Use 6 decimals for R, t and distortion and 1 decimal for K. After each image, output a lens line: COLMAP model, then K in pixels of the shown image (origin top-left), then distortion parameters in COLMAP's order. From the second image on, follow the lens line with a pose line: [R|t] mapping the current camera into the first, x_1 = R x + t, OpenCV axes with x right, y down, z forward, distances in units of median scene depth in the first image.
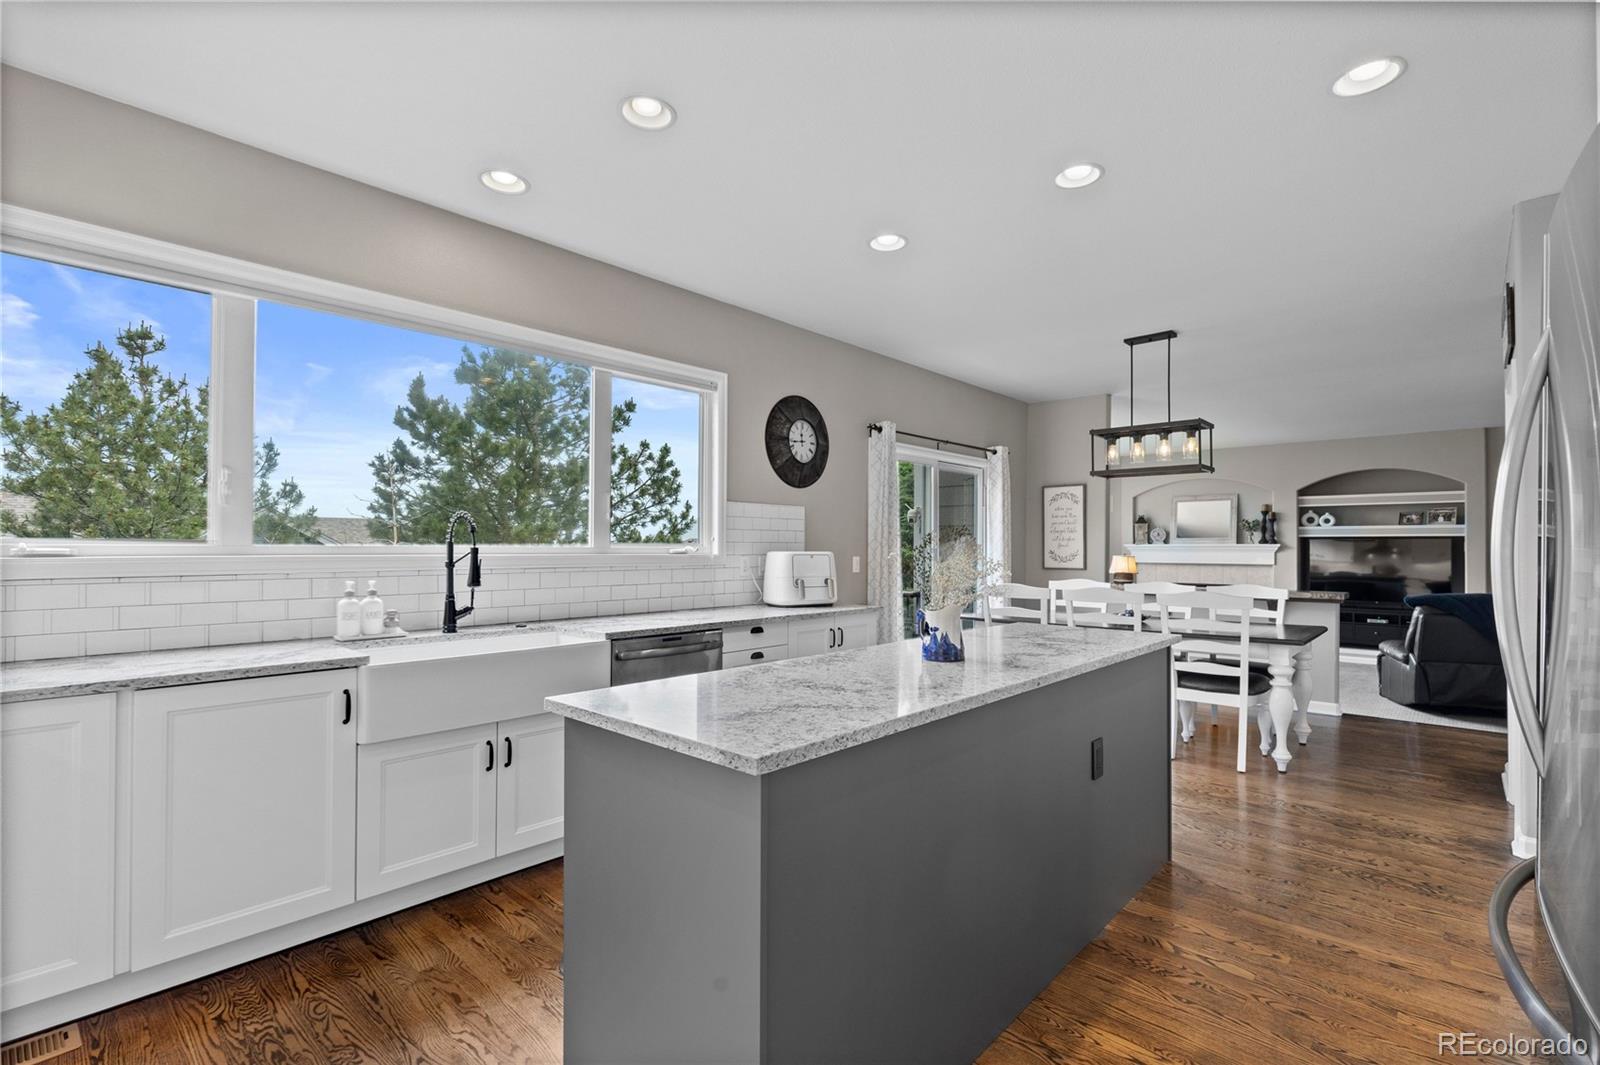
lens RADIAL K [[720.8, 0, 803.5], [0, 720.8, 541.0], [0, 0, 1]] dist [0.001016, -0.000054]
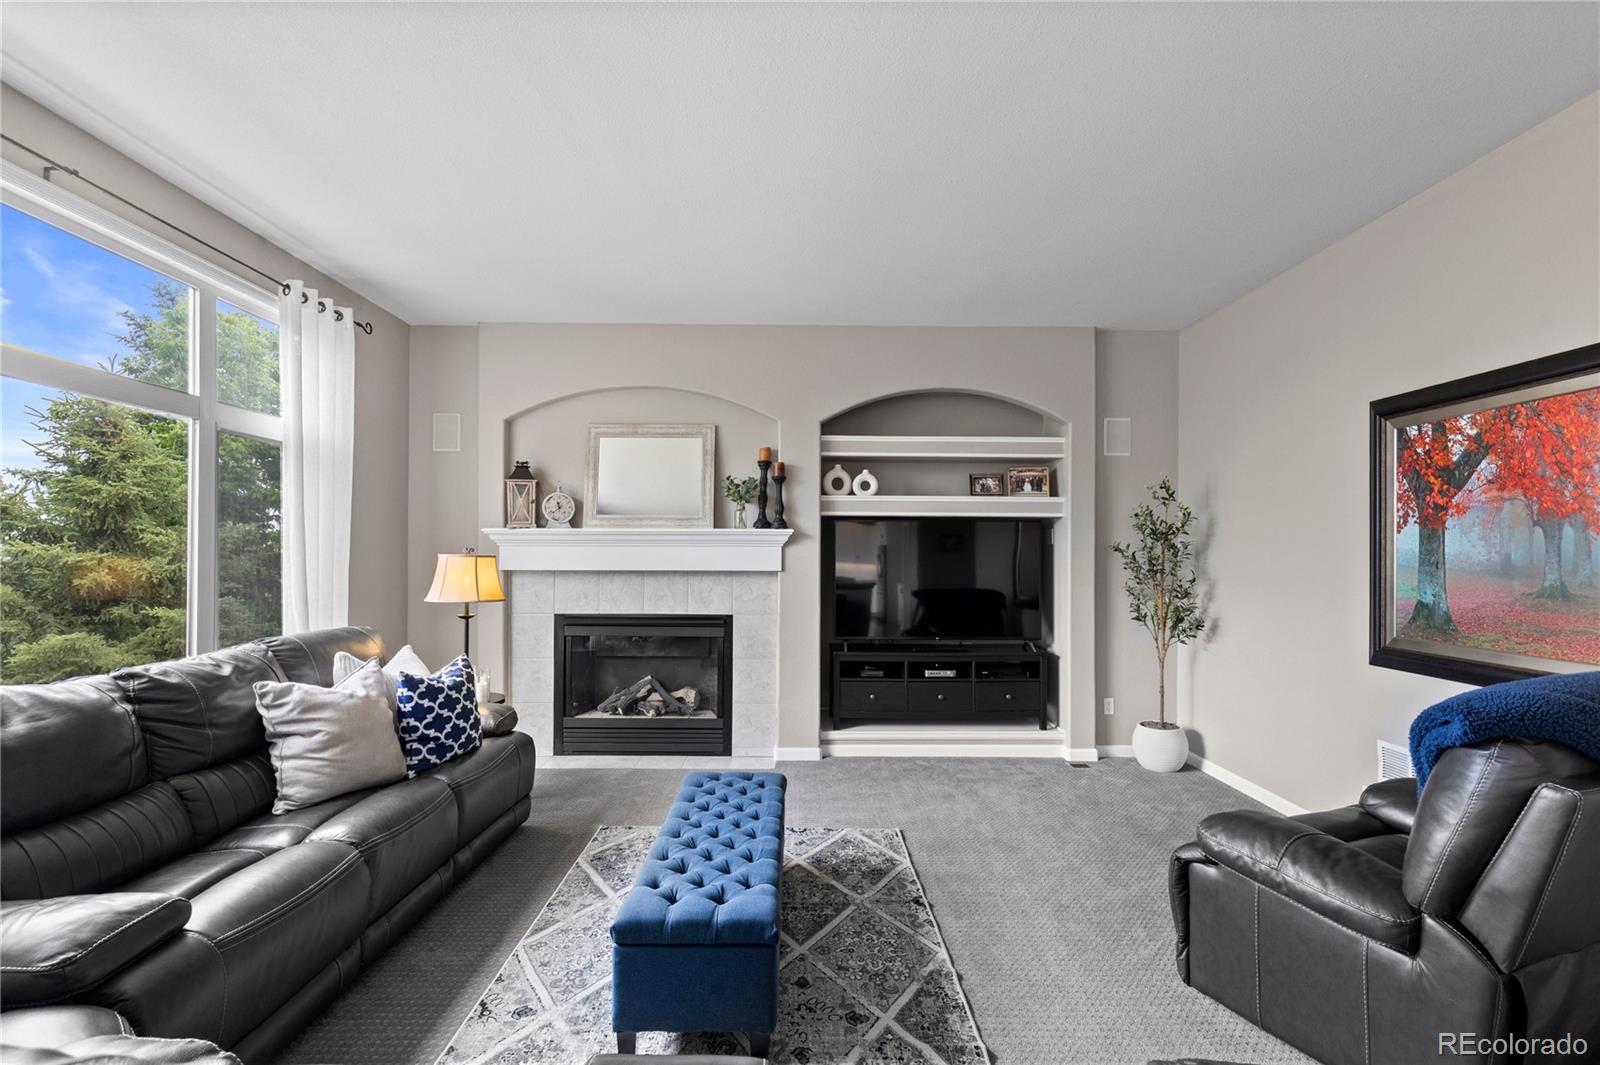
lens RADIAL K [[731.3, 0, 802.5], [0, 731.3, 556.5], [0, 0, 1]] dist [0.003371, 0.000232]
pose [[0.728861, -0.003894, 0.684651, 0.356605], [-0.007419, 0.999880, 0.013585, 0.017535], [-0.684622, -0.014981, 0.728745, 0.692490]]
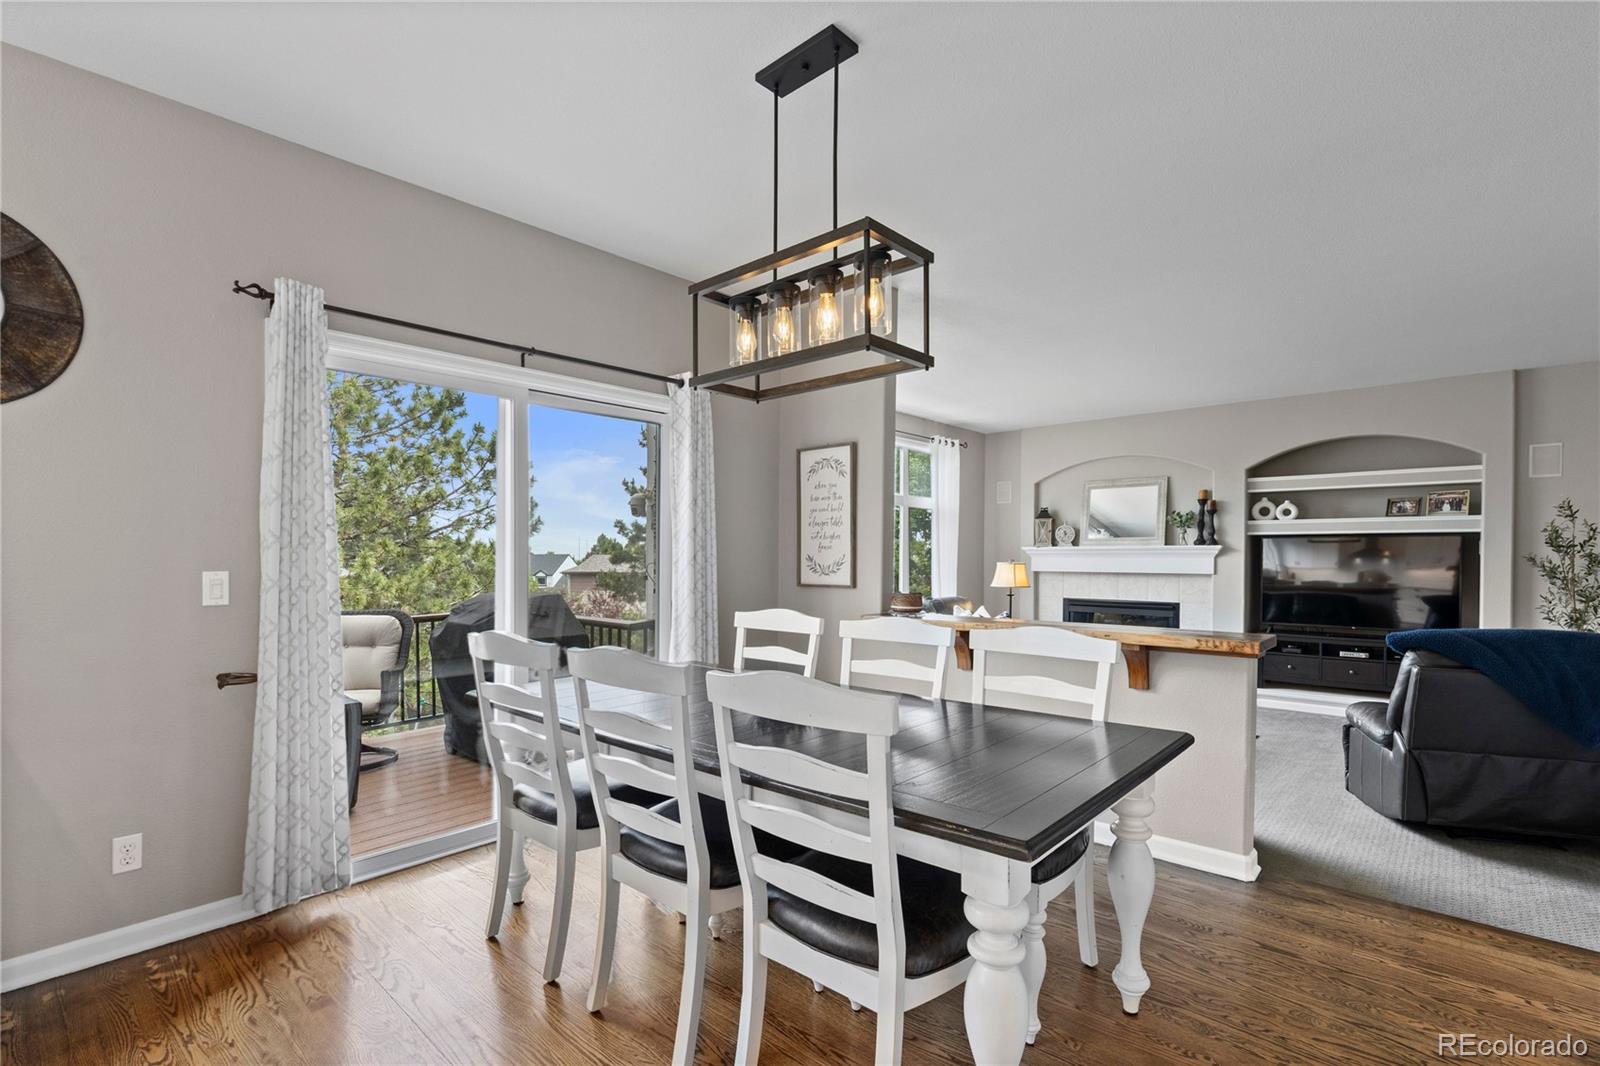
lens RADIAL K [[734.6, 0, 800.4], [0, 734.6, 565.3], [0, 0, 1]] dist [-0.002094, -0.000402]
pose [[0.999955, -0.004165, 0.008514, 0.259855], [0.003954, 0.999687, 0.024707, 0.004946], [-0.008614, -0.024672, 0.999658, 0.303349]]
